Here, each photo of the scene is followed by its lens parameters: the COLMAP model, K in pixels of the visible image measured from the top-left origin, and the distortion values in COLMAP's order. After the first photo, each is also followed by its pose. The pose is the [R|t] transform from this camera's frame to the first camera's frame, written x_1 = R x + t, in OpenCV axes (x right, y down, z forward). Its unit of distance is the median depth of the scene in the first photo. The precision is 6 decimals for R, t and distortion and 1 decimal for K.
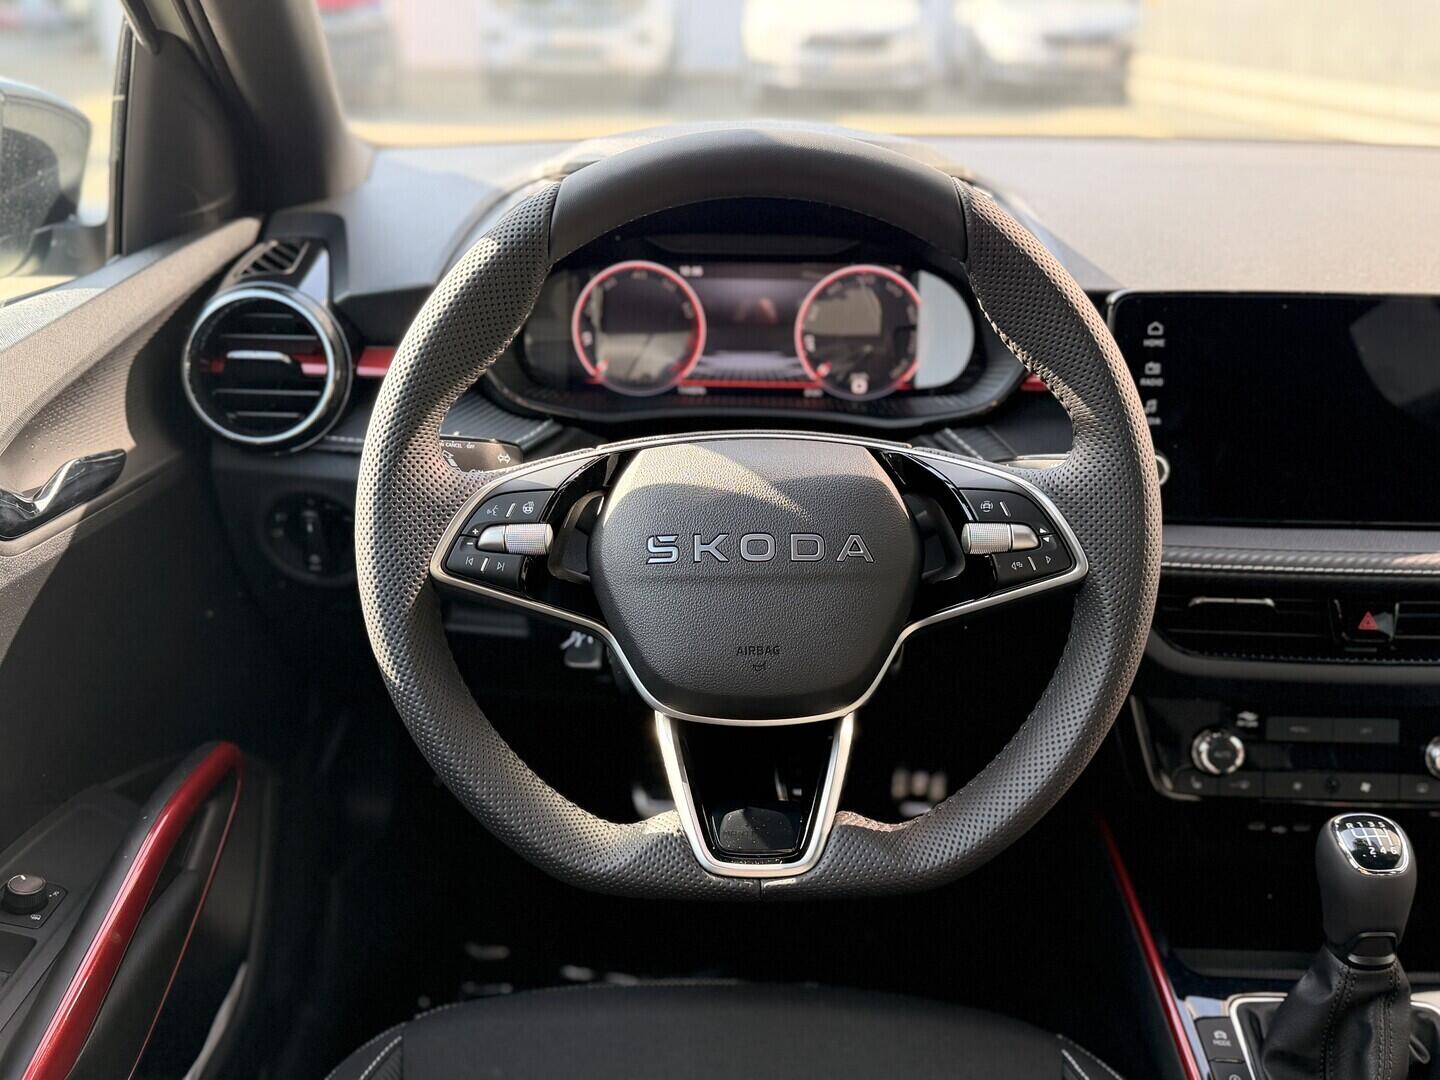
lens RADIAL K [[1385.0, 0, 745.4], [0, 1385.0, 540.9], [0, 0, 1]] dist [-0.000408, -0.090265]
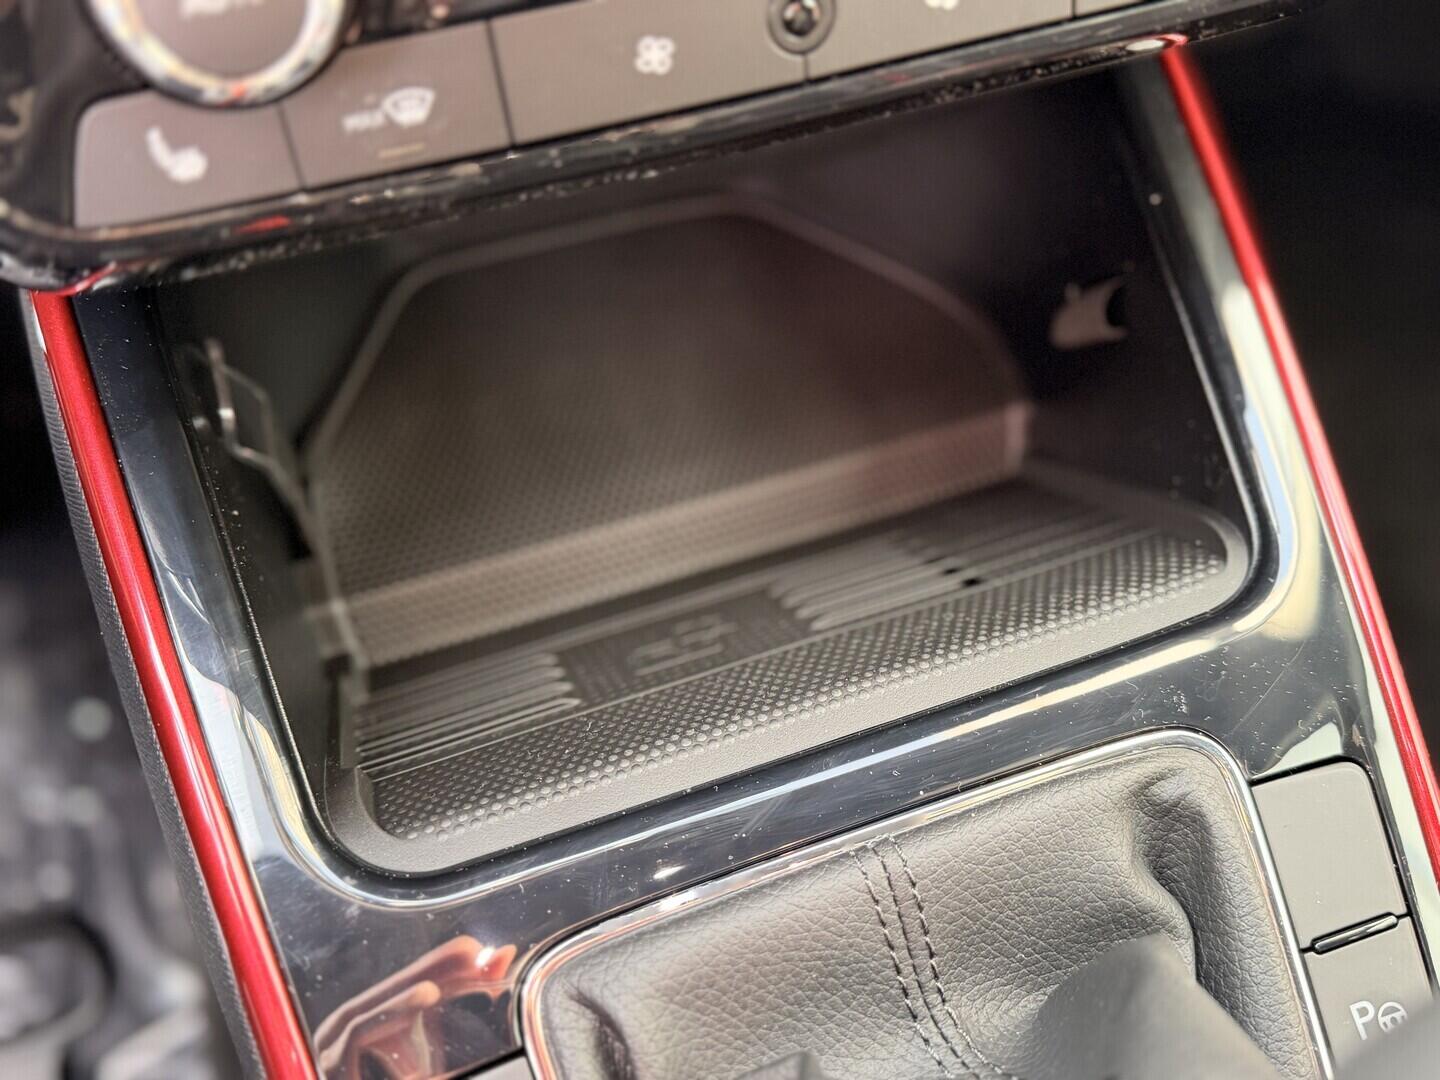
lens RADIAL K [[1385.0, 0, 745.4], [0, 1385.0, 540.9], [0, 0, 1]] dist [-0.000408, -0.090265]
pose [[0.924118, -0.308094, 0.226019, 0.352747], [0.132280, 0.812878, 0.567213, 0.122017], [-0.358481, -0.494274, 0.791950, 0.811782]]
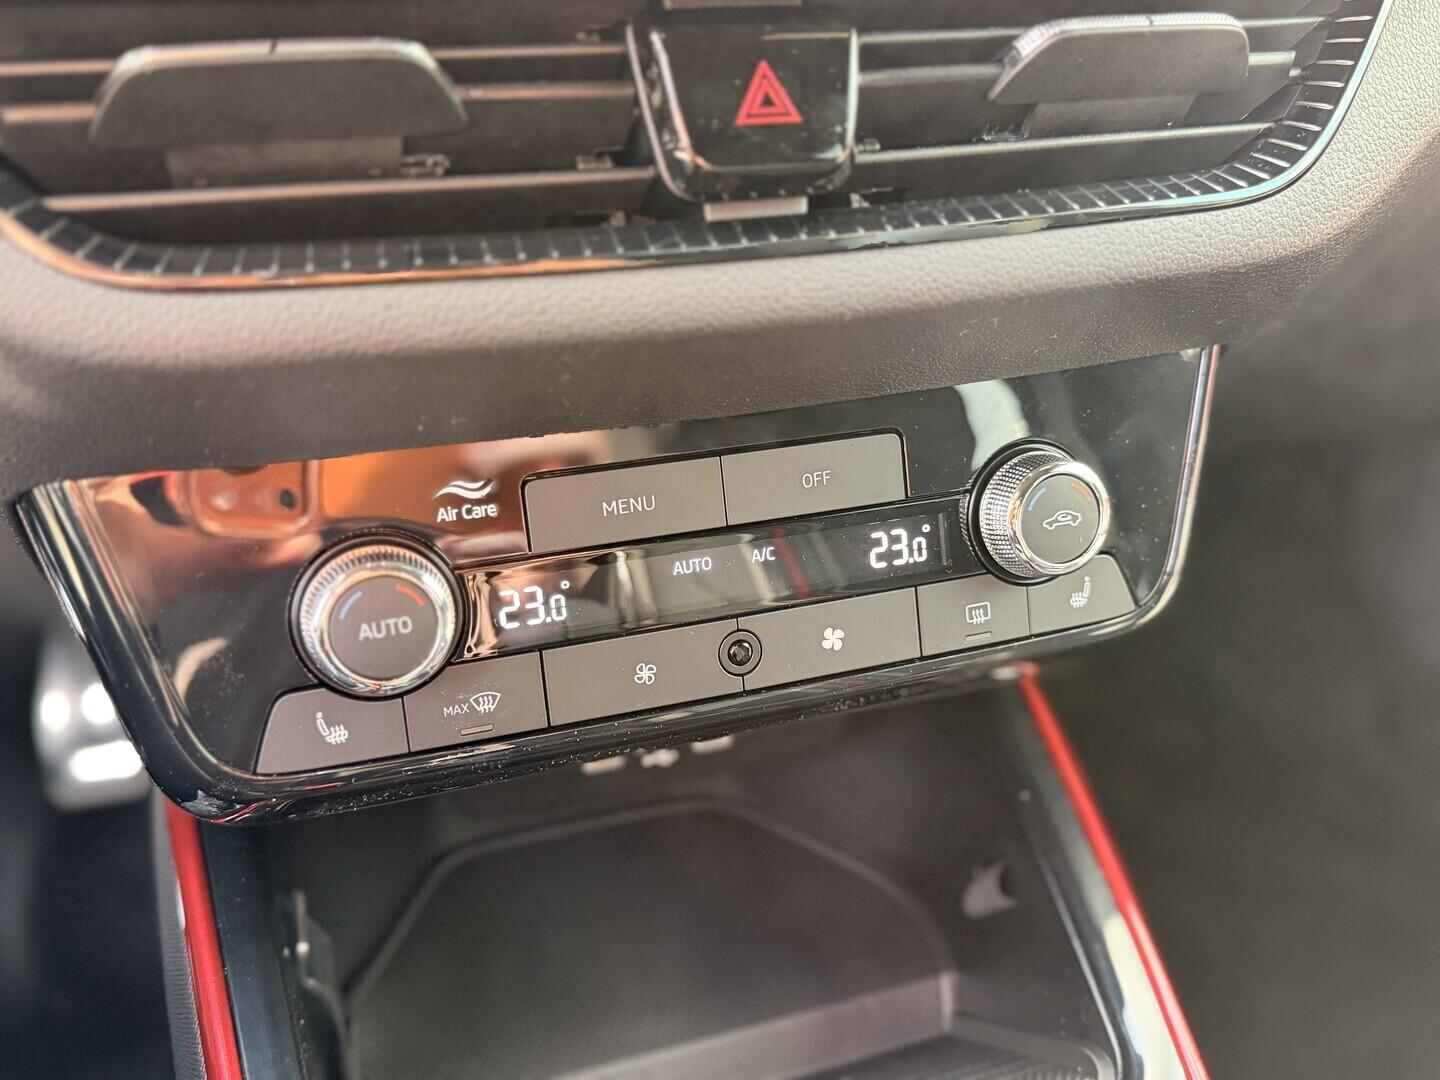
lens RADIAL K [[1385.0, 0, 745.4], [0, 1385.0, 540.9], [0, 0, 1]] dist [-0.000408, -0.090265]
pose [[0.929800, -0.159725, 0.331602, 0.327286], [0.120933, 0.983488, 0.134632, 0.106201], [-0.347631, -0.085079, 0.933764, 0.702400]]
